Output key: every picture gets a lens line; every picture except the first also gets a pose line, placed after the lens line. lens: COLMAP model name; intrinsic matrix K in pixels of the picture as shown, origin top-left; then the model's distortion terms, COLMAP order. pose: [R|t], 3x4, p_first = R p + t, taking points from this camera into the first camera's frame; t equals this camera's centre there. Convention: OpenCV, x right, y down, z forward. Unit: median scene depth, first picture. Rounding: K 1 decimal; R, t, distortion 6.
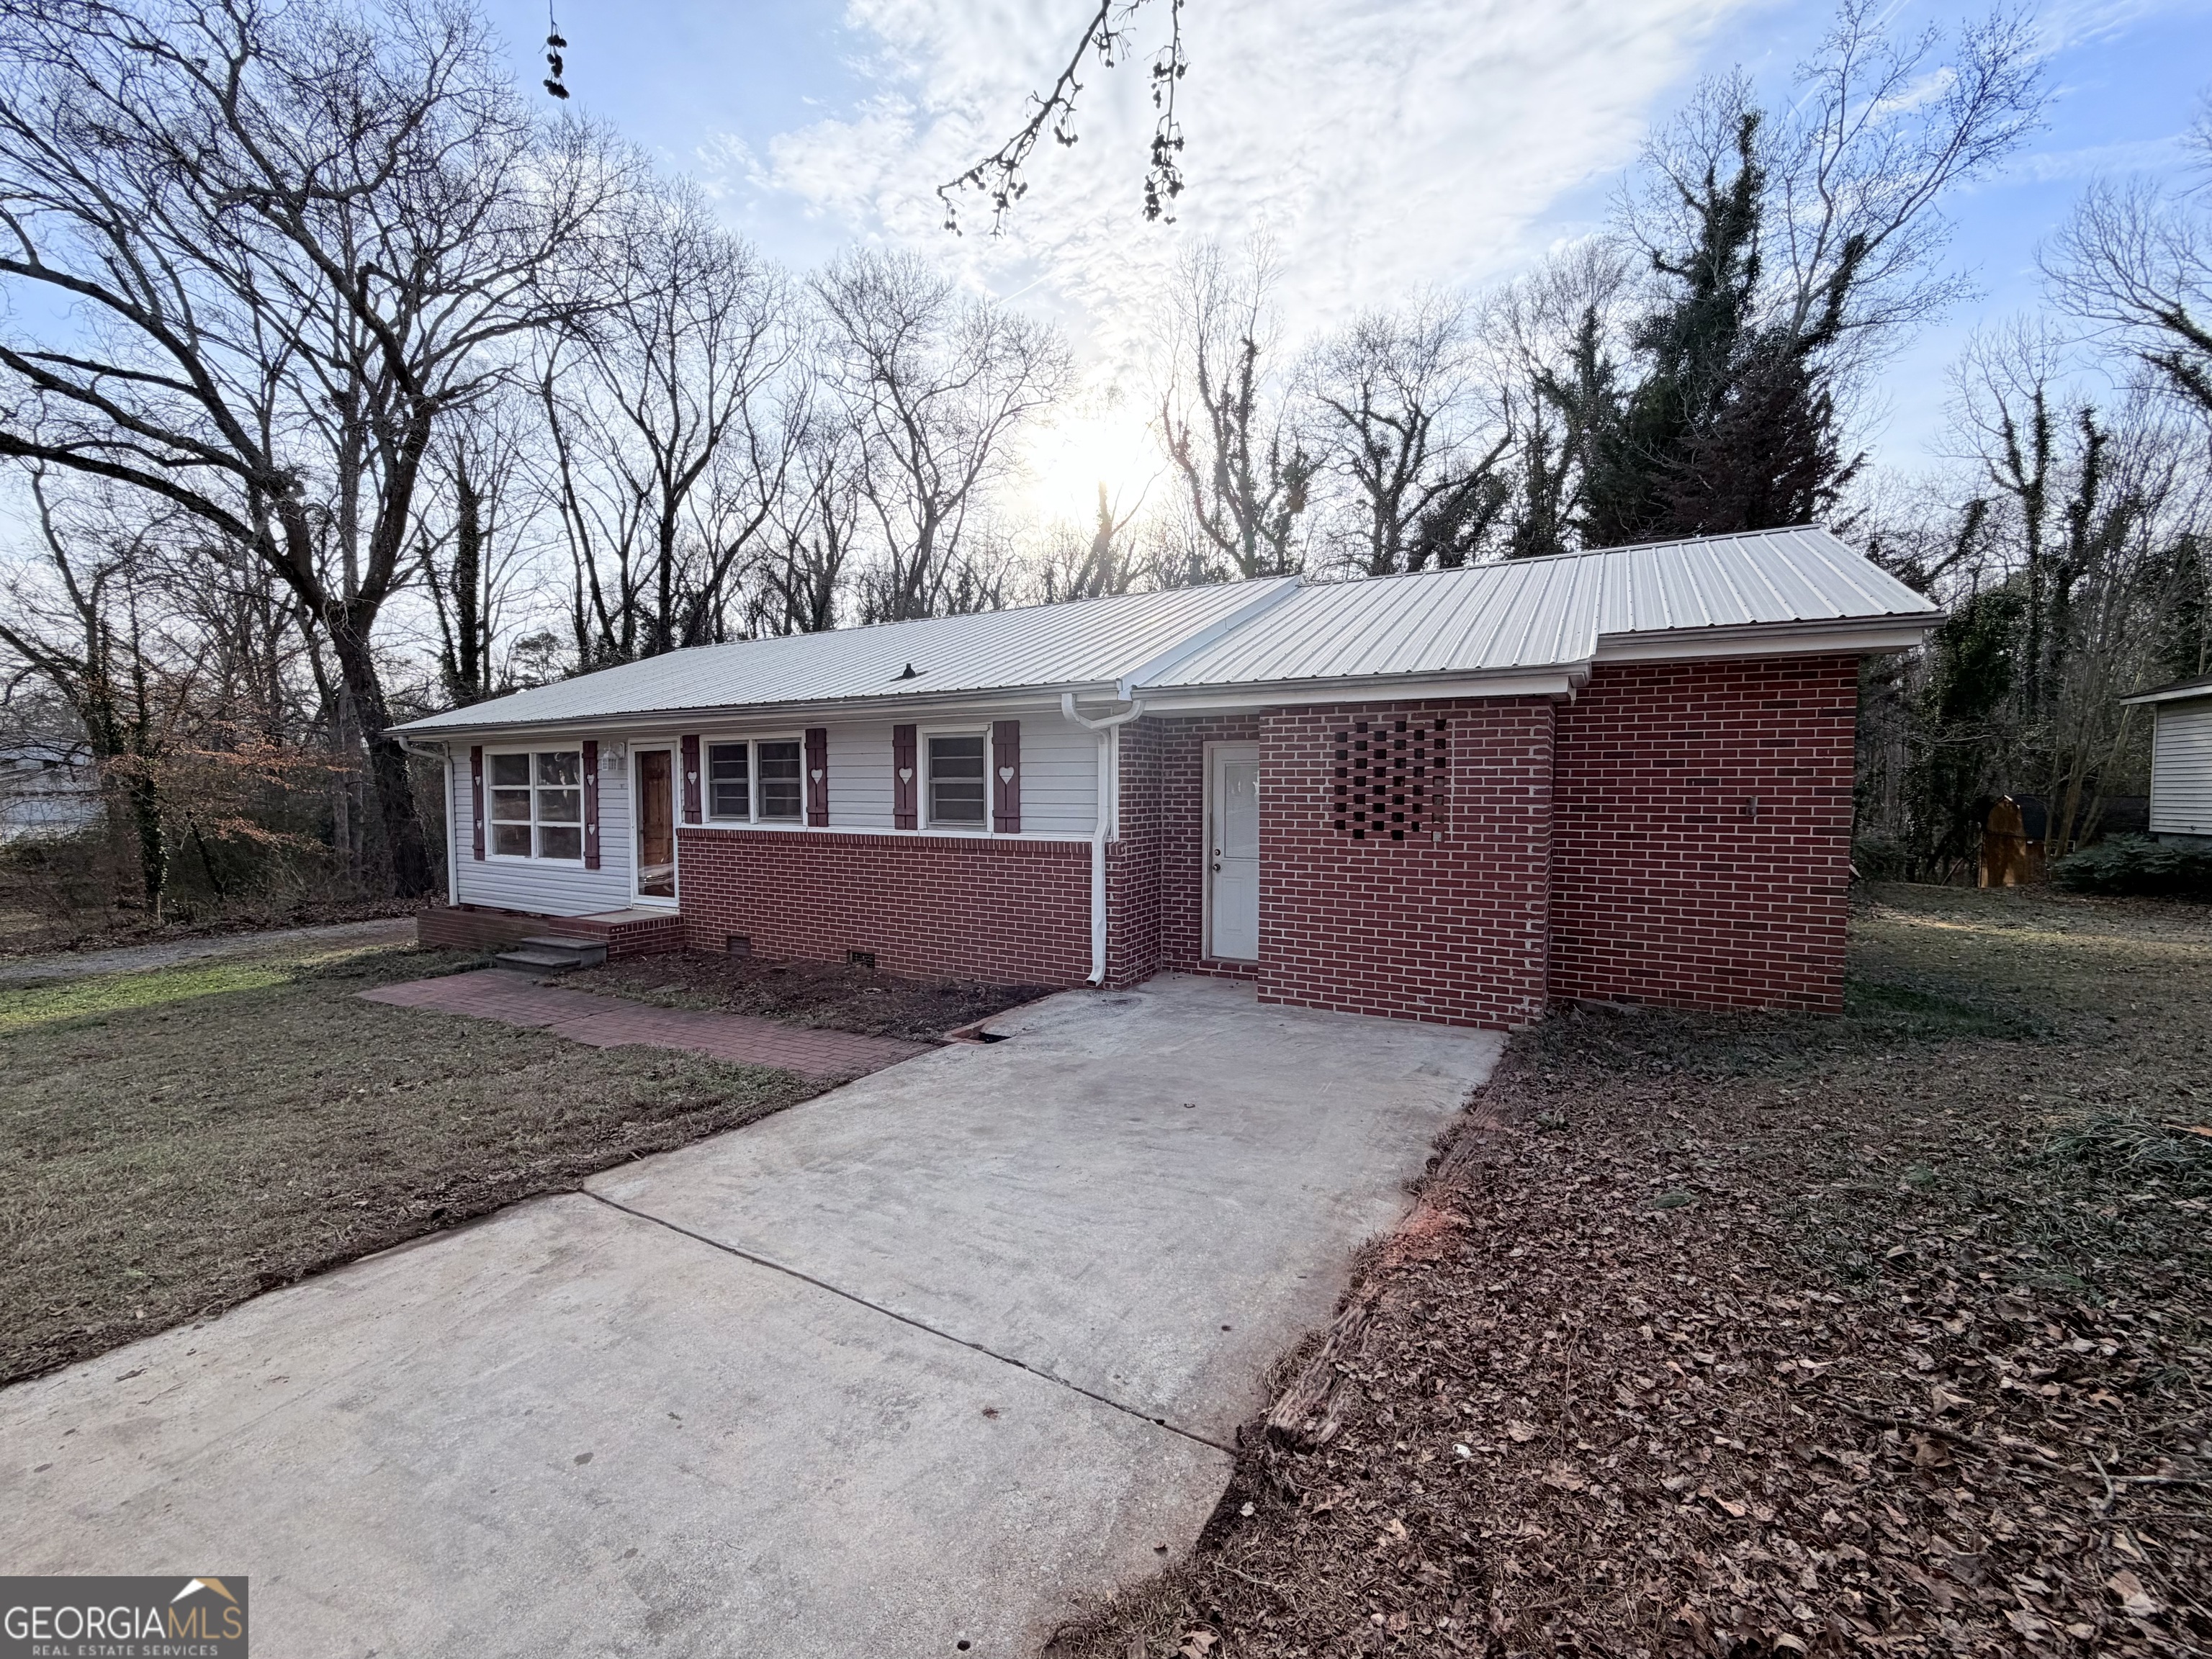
lens RADIAL K [[888.7, 0, 1106.0], [0, 888.7, 829.5], [0, 0, 1]] dist [-0.001107, 0.000085]
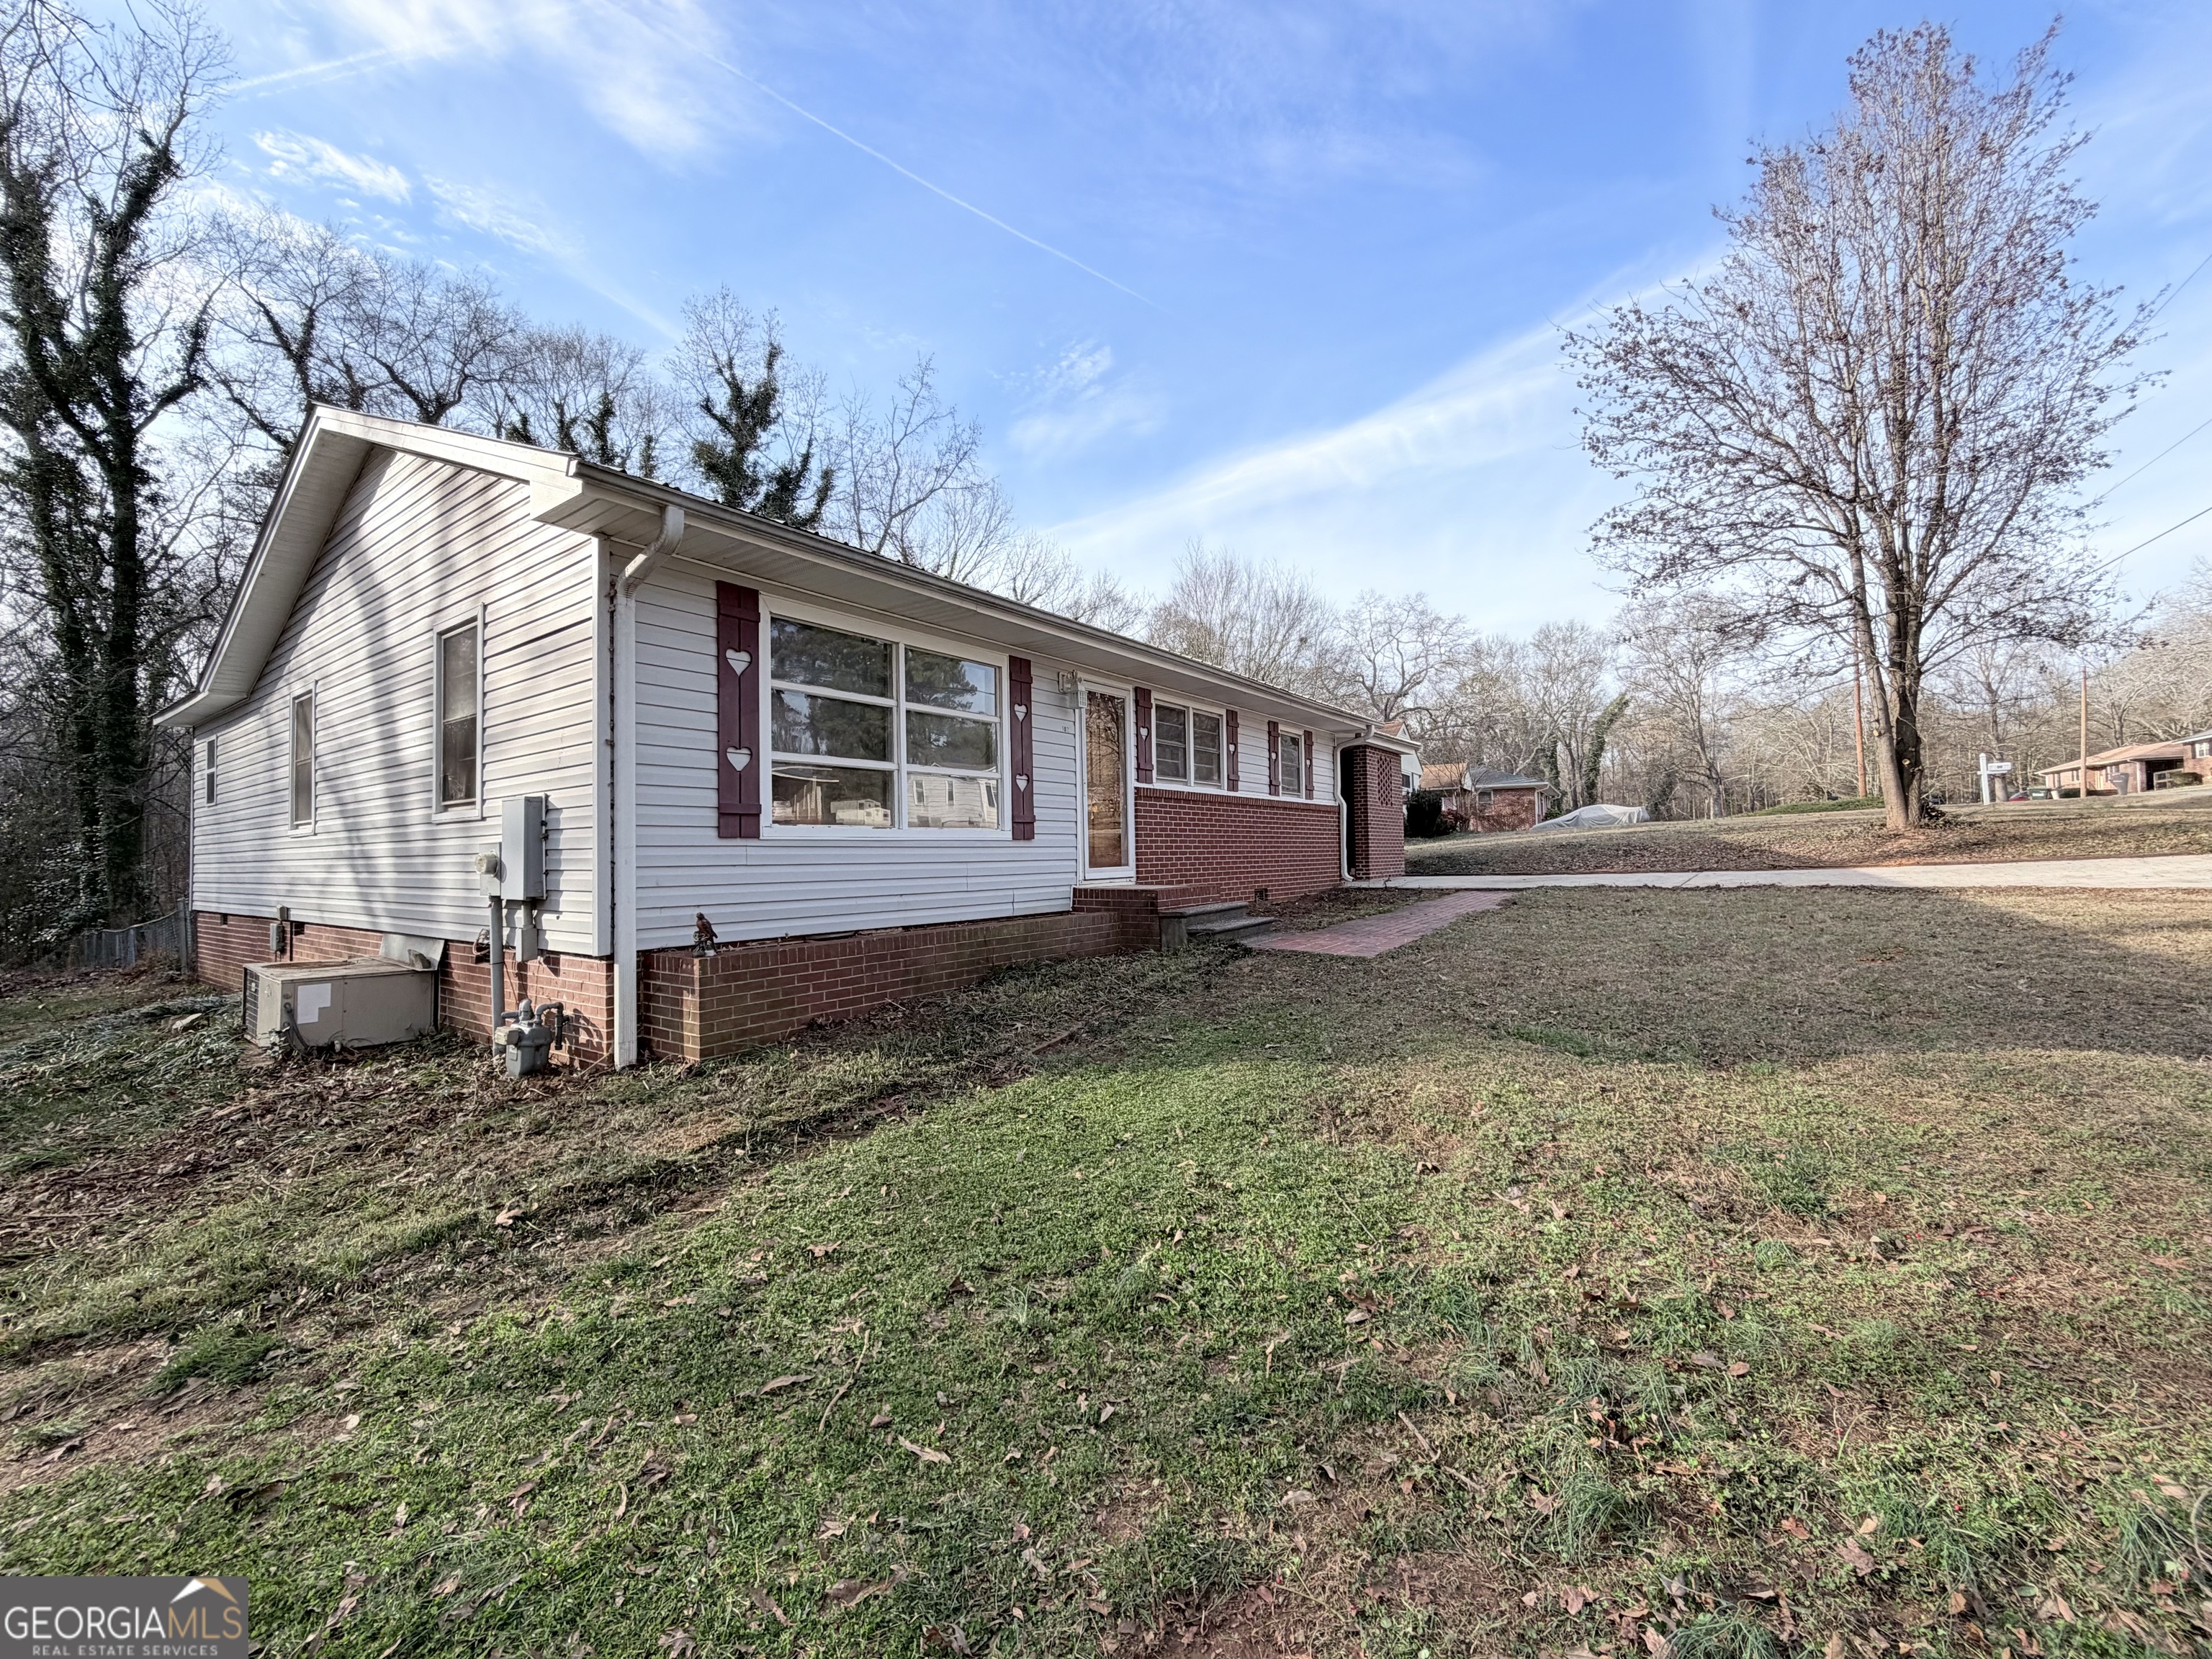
lens RADIAL K [[888.7, 0, 1106.0], [0, 888.7, 829.5], [0, 0, 1]] dist [-0.001107, 0.000085]
pose [[0.109755, 0.026891, 0.993595, -1.391604], [0.066333, 0.997207, -0.034316, 0.071162], [-0.991743, 0.069675, 0.107665, 0.947580]]
